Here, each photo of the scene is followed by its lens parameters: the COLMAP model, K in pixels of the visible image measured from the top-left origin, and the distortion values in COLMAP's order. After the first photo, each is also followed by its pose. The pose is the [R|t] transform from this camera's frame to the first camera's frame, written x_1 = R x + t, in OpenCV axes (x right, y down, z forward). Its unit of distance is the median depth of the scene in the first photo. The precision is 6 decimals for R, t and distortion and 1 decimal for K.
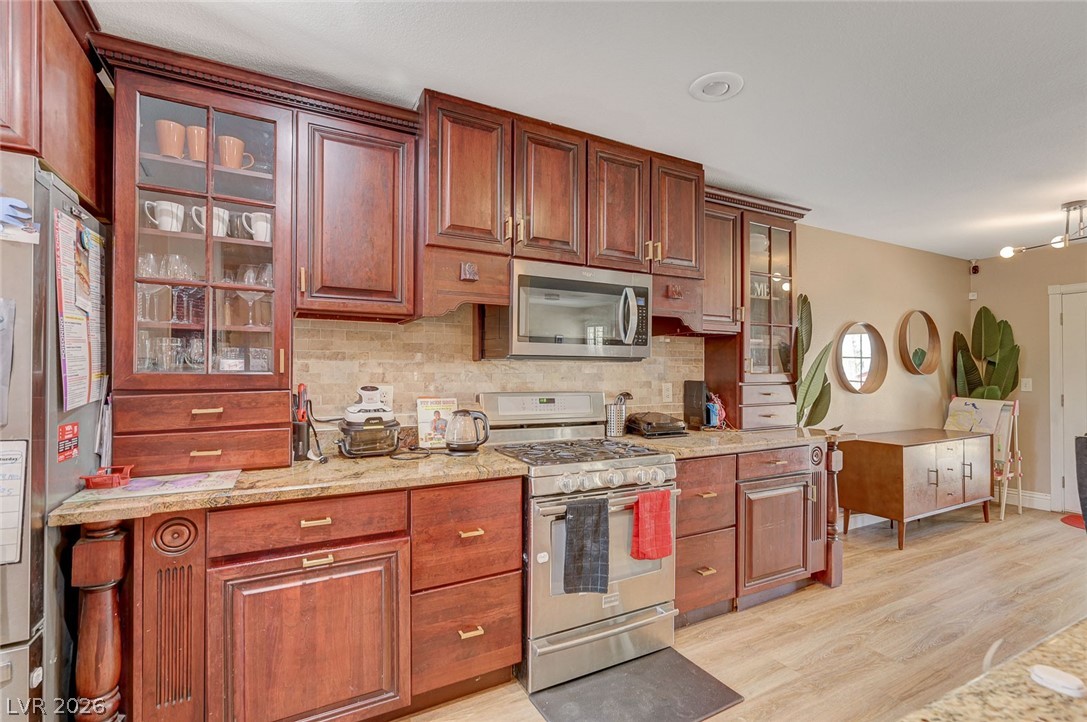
lens RADIAL K [[507.9, 0, 552.1], [0, 507.9, 367.1], [0, 0, 1]] dist [-0.000095, 0.002121]
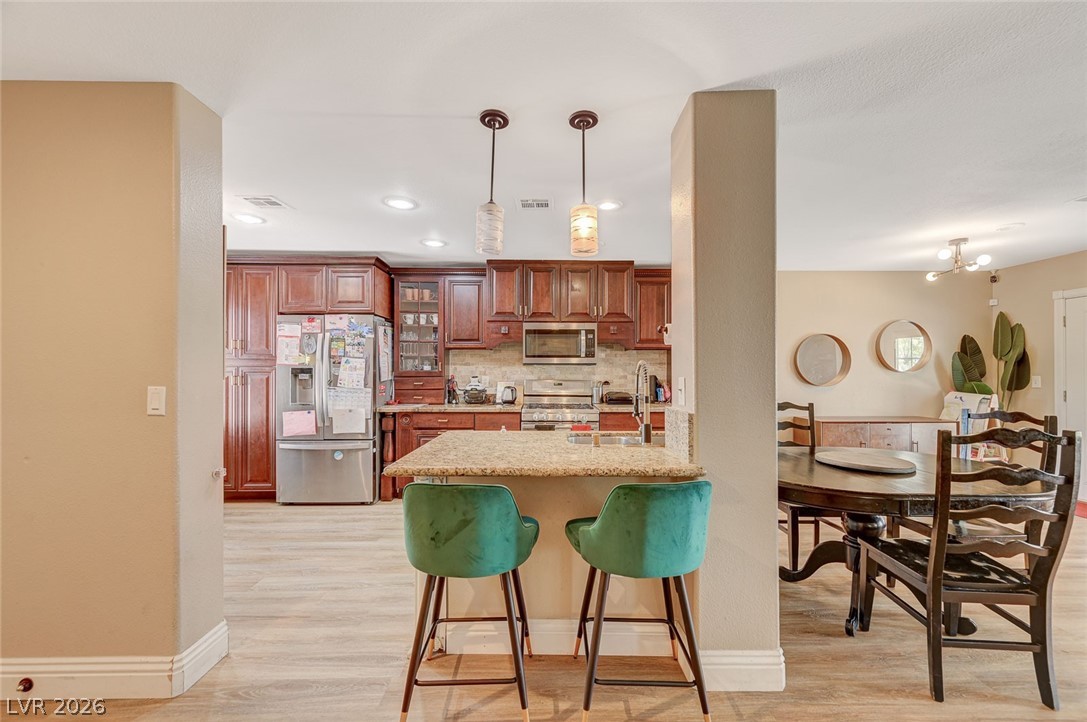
lens RADIAL K [[425.2, 0, 541.7], [0, 425.2, 369.9], [0, 0, 1]] dist [0.001306, -0.000210]
pose [[0.881646, -0.000814, -0.471910, 0.998456], [0.005098, 0.999957, 0.007800, -0.008582], [0.471883, -0.009282, 0.881612, -0.757793]]
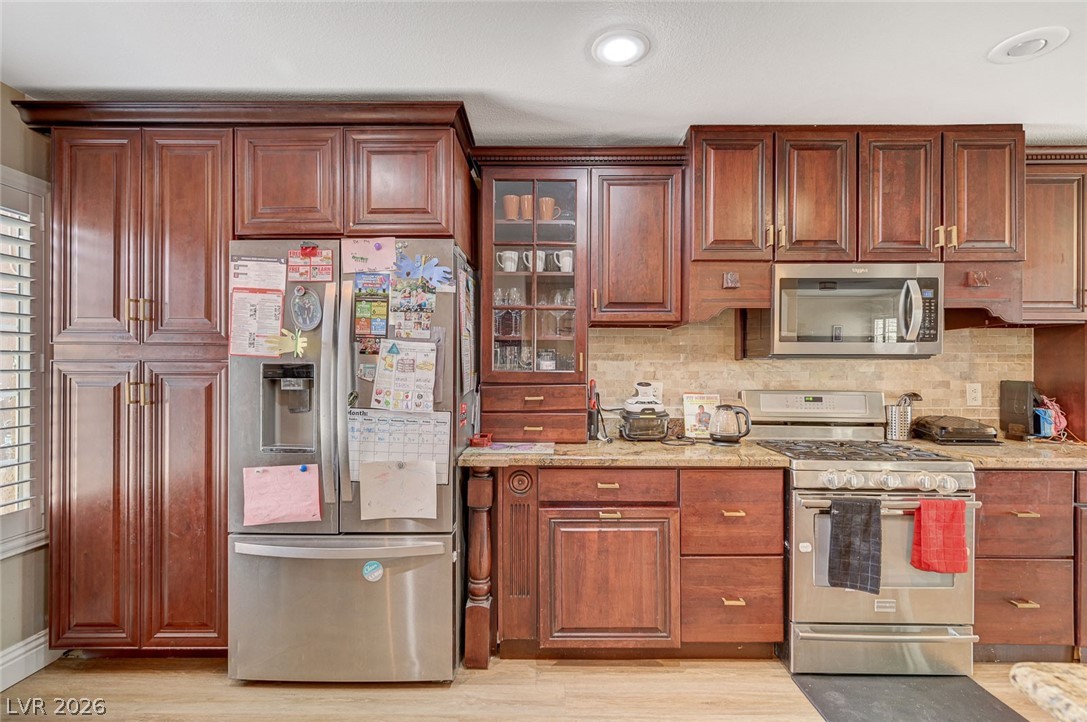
lens RADIAL K [[507.9, 0, 545.5], [0, 507.9, 369.8], [0, 0, 1]] dist [-0.000095, 0.002121]
pose [[0.870791, -0.000246, -0.491654, 0.029739], [0.004420, 0.999963, 0.007329, -0.001833], [0.491634, -0.008555, 0.870760, -0.170687]]
